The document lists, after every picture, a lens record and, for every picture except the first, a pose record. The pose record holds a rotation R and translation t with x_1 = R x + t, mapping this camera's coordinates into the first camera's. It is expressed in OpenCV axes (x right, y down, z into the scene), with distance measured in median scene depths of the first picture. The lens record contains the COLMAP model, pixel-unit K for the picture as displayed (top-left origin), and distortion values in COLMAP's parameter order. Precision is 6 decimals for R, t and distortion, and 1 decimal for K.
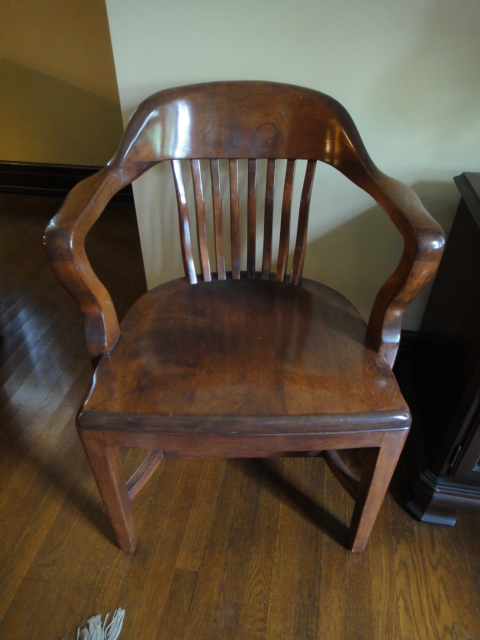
lens RADIAL K [[456.2, 0, 244.6], [0, 456.2, 321.6], [0, 0, 1]] dist [0.007607, -0.002942]
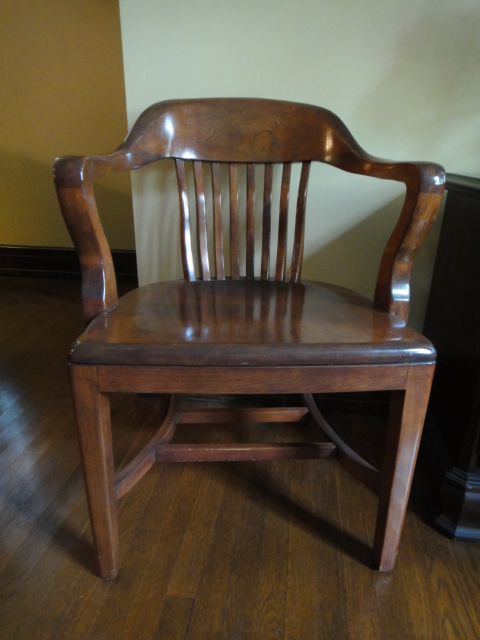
lens RADIAL K [[456.2, 0, 243.9], [0, 456.2, 320.2], [0, 0, 1]] dist [0.007607, -0.002942]
pose [[0.999131, -0.004340, 0.041457, -0.045548], [0.016059, 0.957867, -0.286764, 0.304804], [-0.038466, 0.287181, 0.957104, 0.081913]]
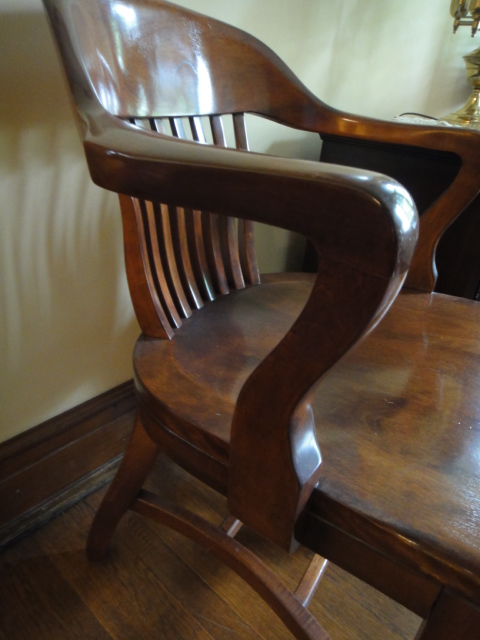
lens RADIAL K [[456.2, 0, 237.6], [0, 456.2, 320.1], [0, 0, 1]] dist [0.007607, -0.002942]
pose [[0.524438, -0.371519, 0.766119, -0.543268], [0.452395, 0.883852, 0.118929, -0.144375], [-0.721320, 0.284218, 0.631599, 0.616079]]
